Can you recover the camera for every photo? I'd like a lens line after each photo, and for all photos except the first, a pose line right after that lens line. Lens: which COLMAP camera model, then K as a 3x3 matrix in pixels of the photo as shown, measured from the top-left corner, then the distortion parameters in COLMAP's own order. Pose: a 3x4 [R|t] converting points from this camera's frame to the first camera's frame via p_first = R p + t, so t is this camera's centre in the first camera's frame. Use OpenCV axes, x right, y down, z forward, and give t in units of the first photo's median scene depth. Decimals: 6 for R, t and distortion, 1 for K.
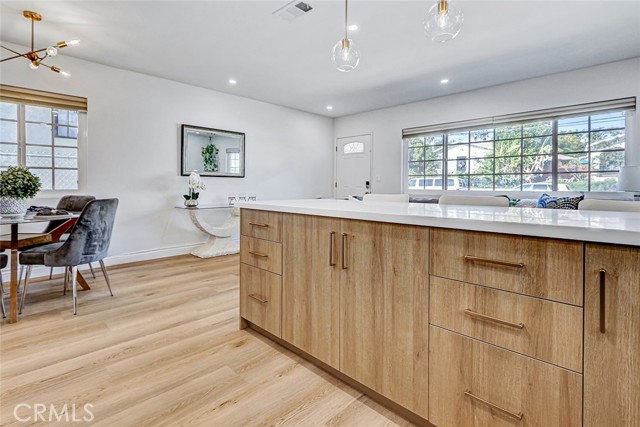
lens RADIAL K [[303.5, 0, 318.9], [0, 303.5, 188.1], [0, 0, 1]] dist [0.001785, -0.002400]
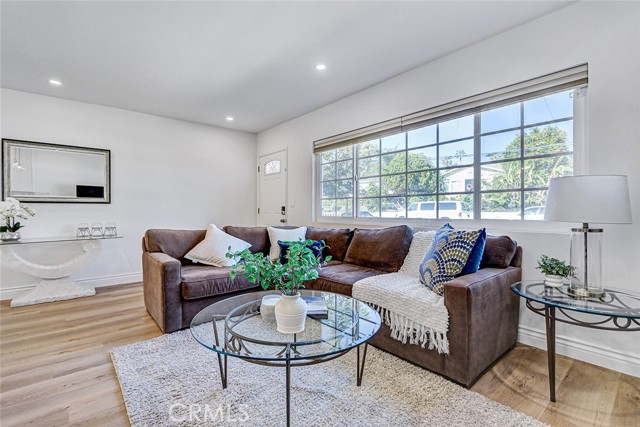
lens RADIAL K [[303.5, 0, 294.0], [0, 303.5, 207.5], [0, 0, 1]] dist [0.001785, -0.002400]
pose [[0.996250, -0.006037, -0.086305, 0.291847], [0.004400, 0.999807, -0.019153, -0.004612], [0.086404, 0.018701, 0.996085, 0.202315]]
